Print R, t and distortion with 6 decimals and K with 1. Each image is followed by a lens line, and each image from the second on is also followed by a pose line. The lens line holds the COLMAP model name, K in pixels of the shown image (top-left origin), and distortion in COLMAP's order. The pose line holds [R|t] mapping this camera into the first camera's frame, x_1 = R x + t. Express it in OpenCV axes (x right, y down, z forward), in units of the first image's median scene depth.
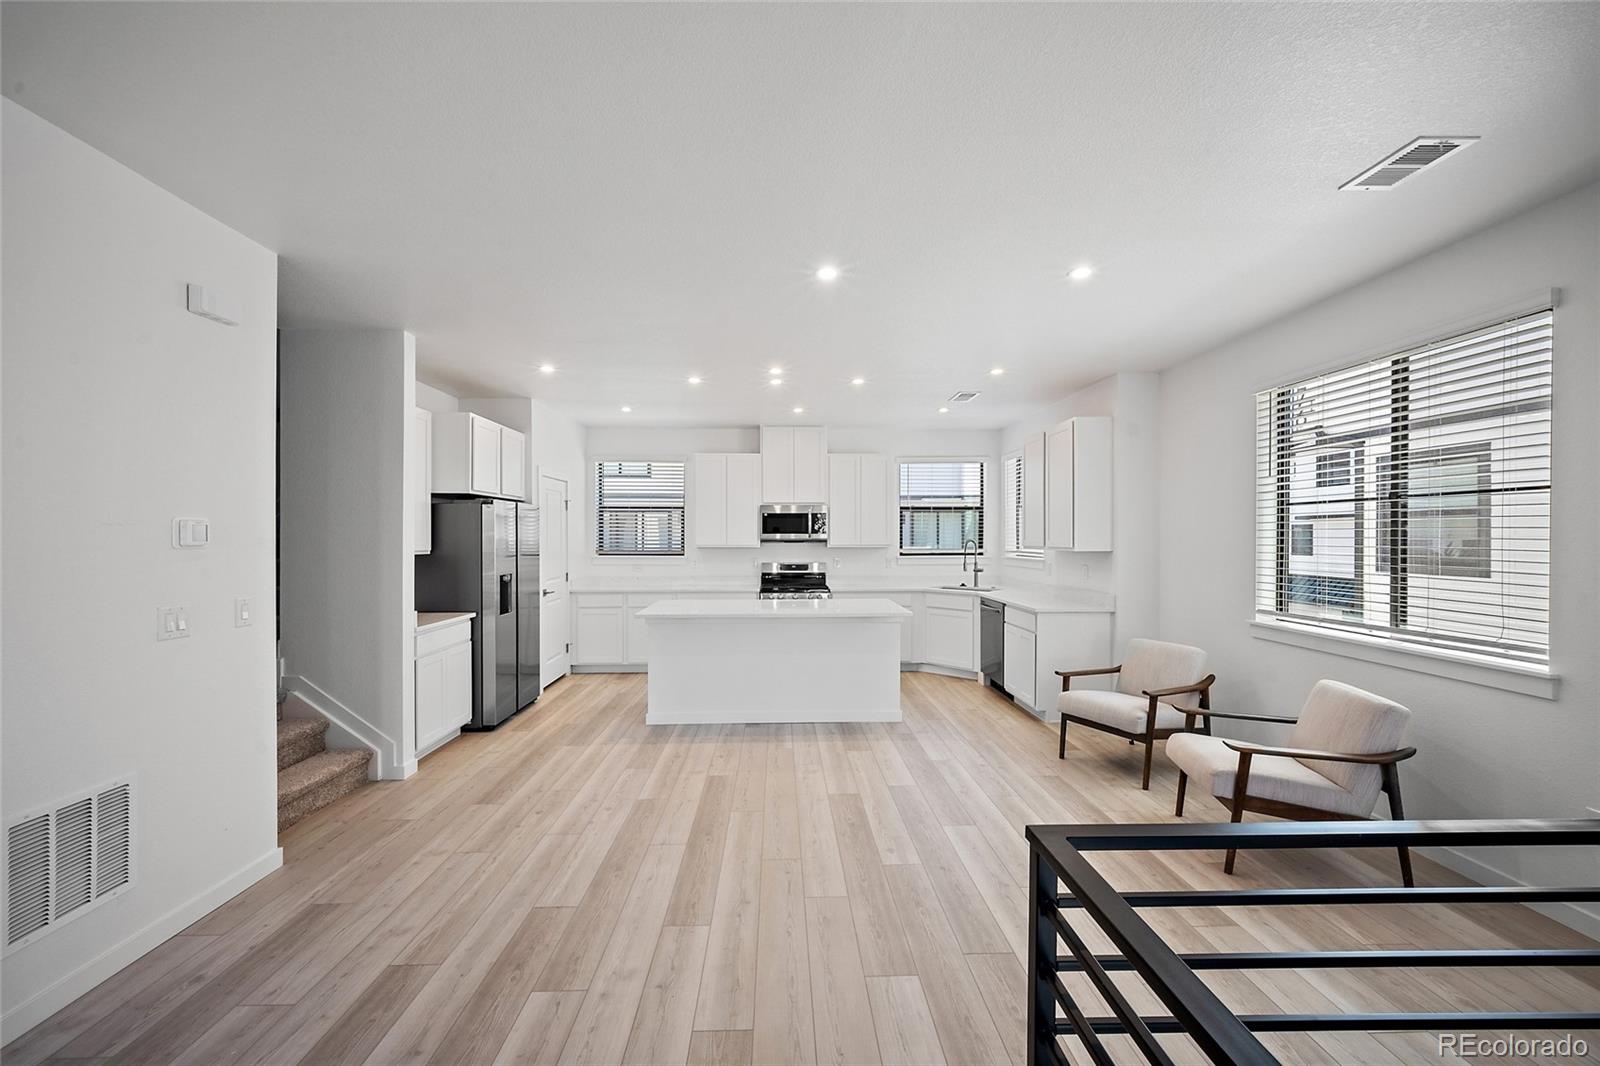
lens RADIAL K [[637.0, 0, 801.8], [0, 637.0, 536.3], [0, 0, 1]] dist [0.024794, 0.000030]
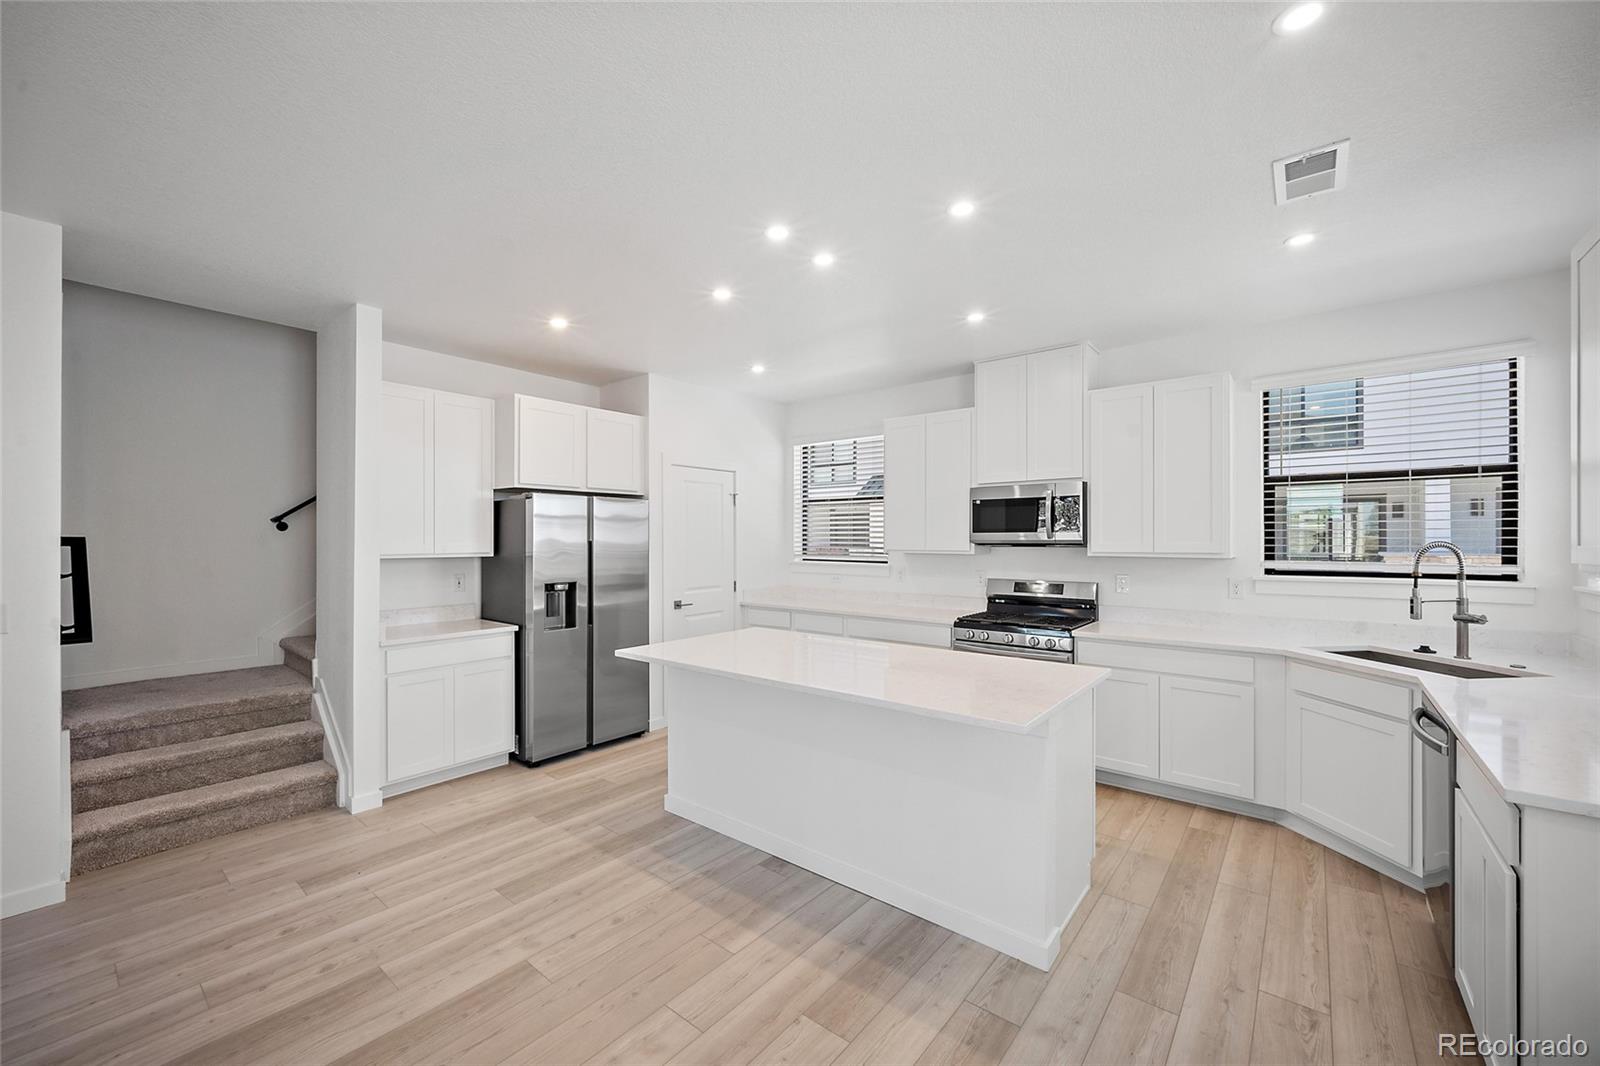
lens RADIAL K [[632.6, 0, 794.3], [0, 632.6, 542.5], [0, 0, 1]] dist [-0.000523, 0.000025]
pose [[0.748225, 0.004350, -0.663431, 0.247569], [0.002047, 0.999959, 0.008865, -0.000100], [0.663442, -0.007991, 0.748185, 0.458380]]
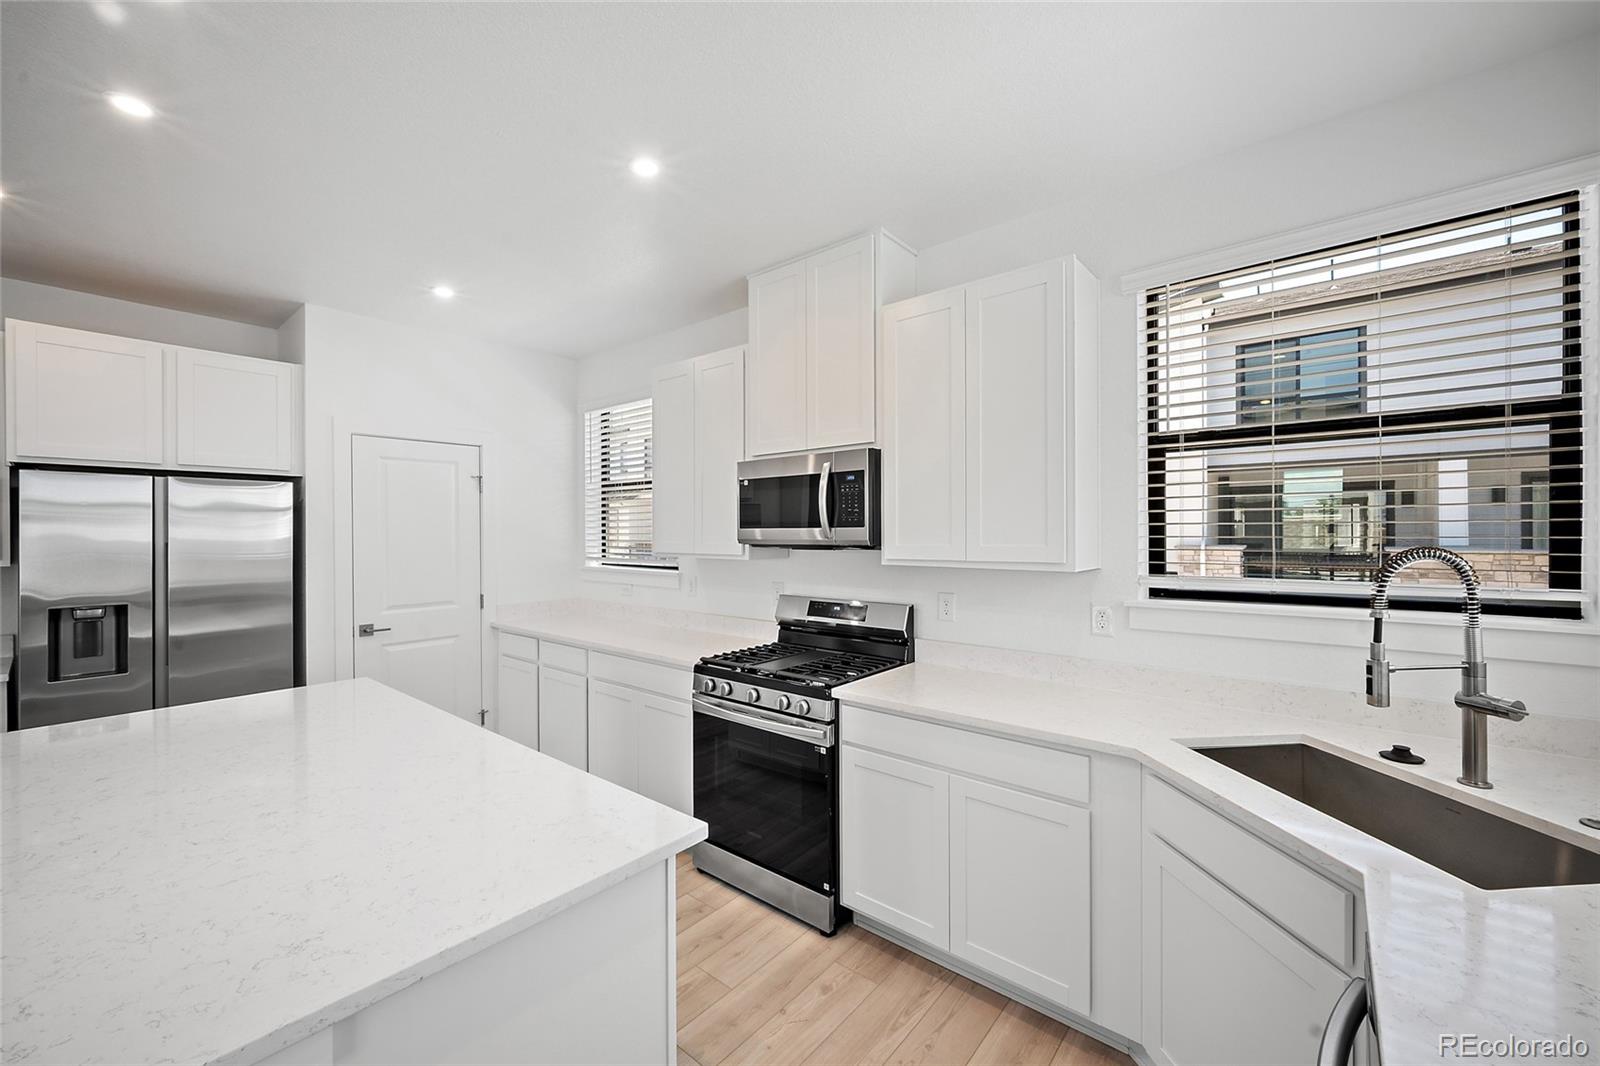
lens RADIAL K [[636.2, 0, 792.9], [0, 636.2, 538.1], [0, 0, 1]] dist [-0.007598, 0.000051]
pose [[0.736421, 0.004145, -0.676510, 0.279185], [0.004576, 0.999928, 0.011108, -0.002179], [0.676508, -0.011276, 0.736349, 0.795880]]
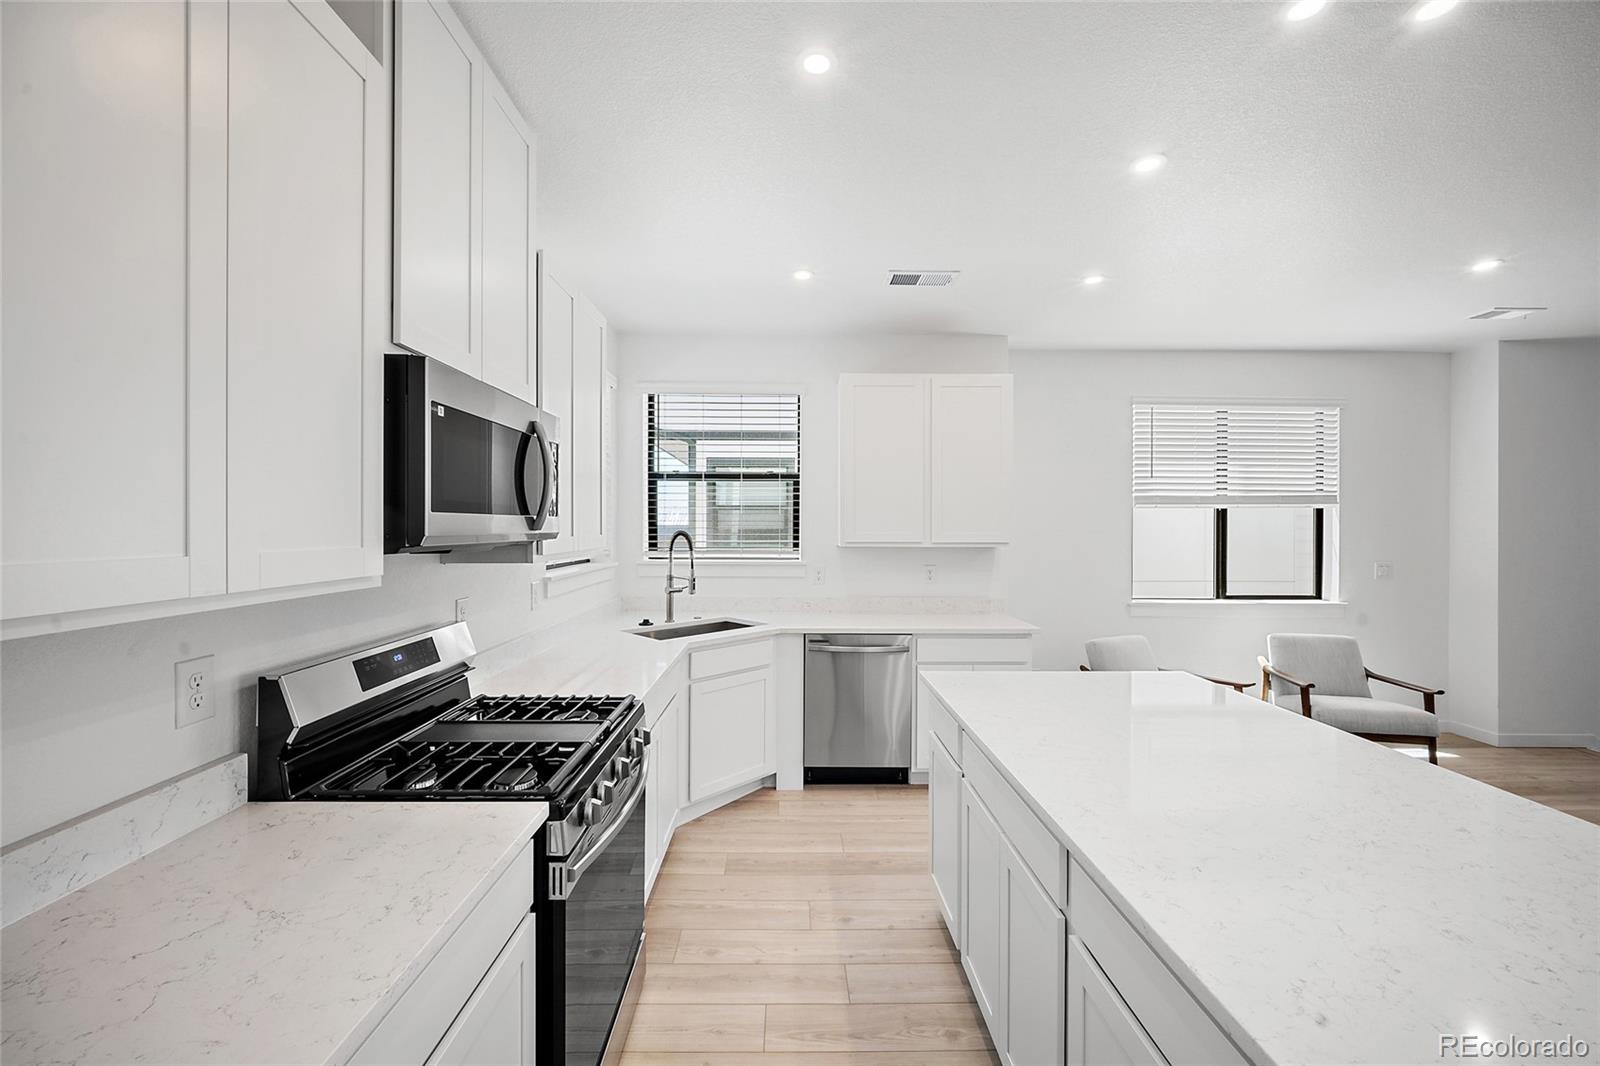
lens RADIAL K [[621.8, 0, 795.4], [0, 621.8, 531.5], [0, 0, 1]] dist [-0.000683, -0.000021]
pose [[0.022109, -0.006491, 0.999734, -0.267626], [-0.006352, 0.999958, 0.006633, 0.000391], [-0.999735, -0.006497, 0.022067, 0.993887]]
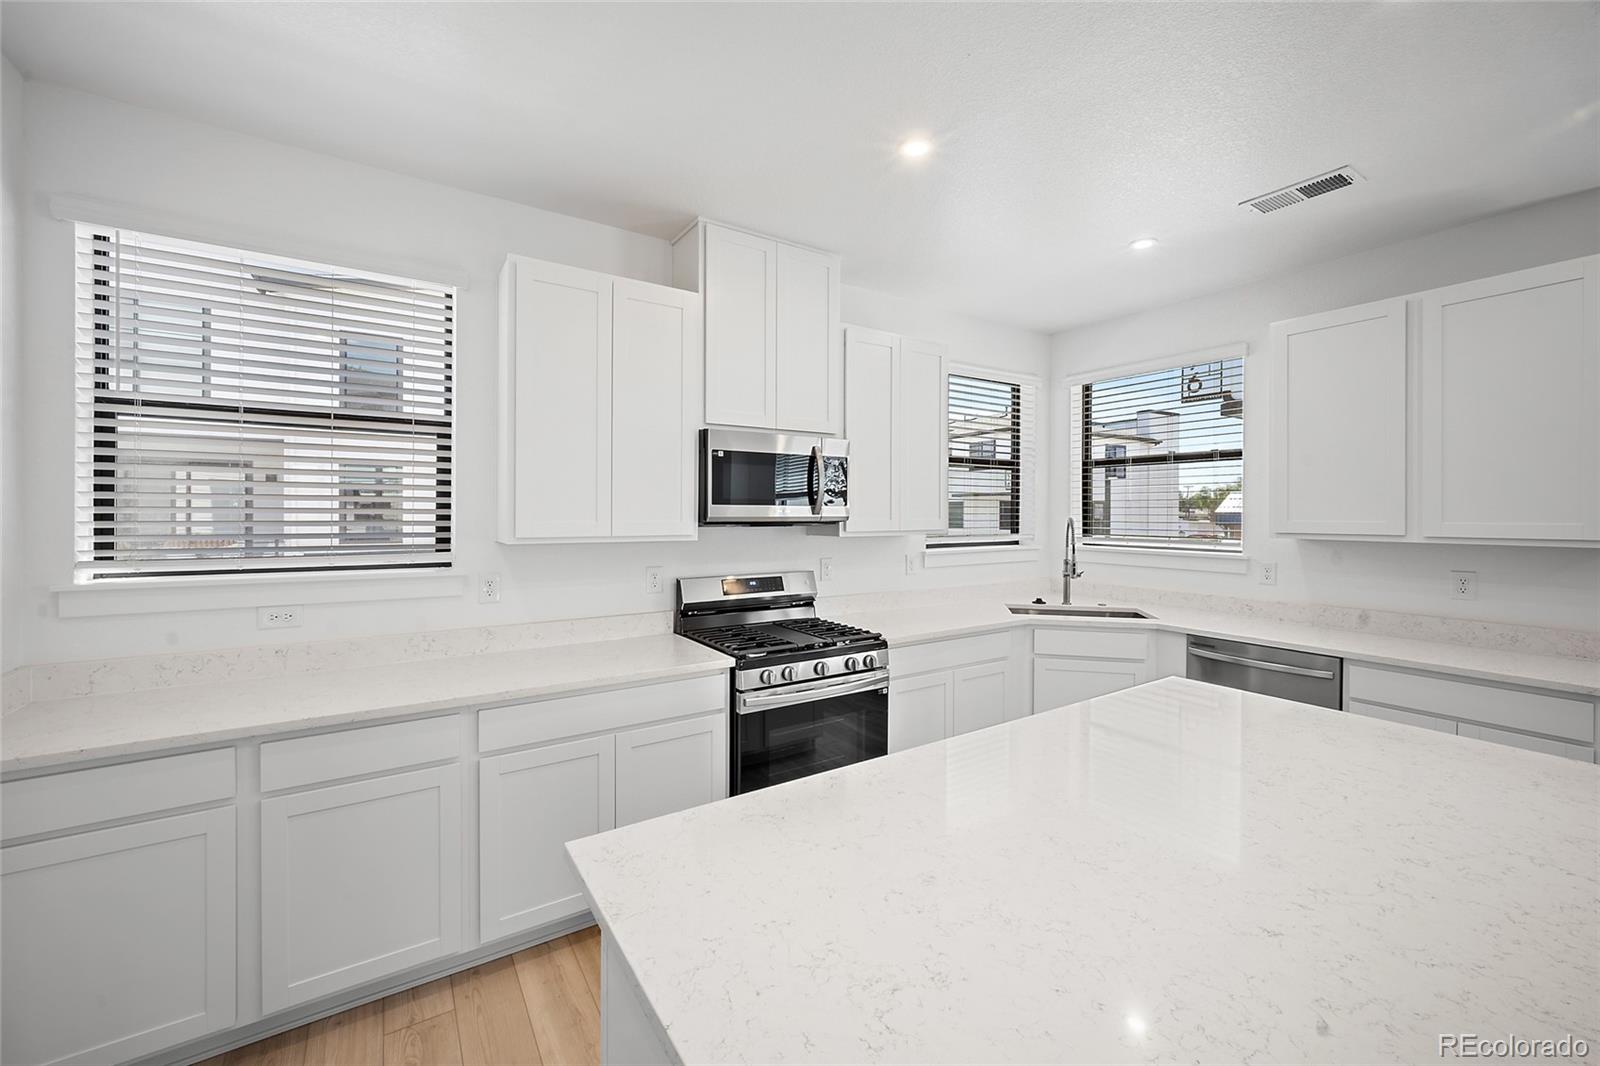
lens RADIAL K [[634.8, 0, 797.6], [0, 634.8, 509.2], [0, 0, 1]] dist [0.000117, 0.000034]
pose [[0.858697, 0.006217, 0.512446, -0.233495], [-0.005141, 0.999981, -0.003518, 0.000253], [-0.512458, 0.000386, 0.858712, 0.727730]]
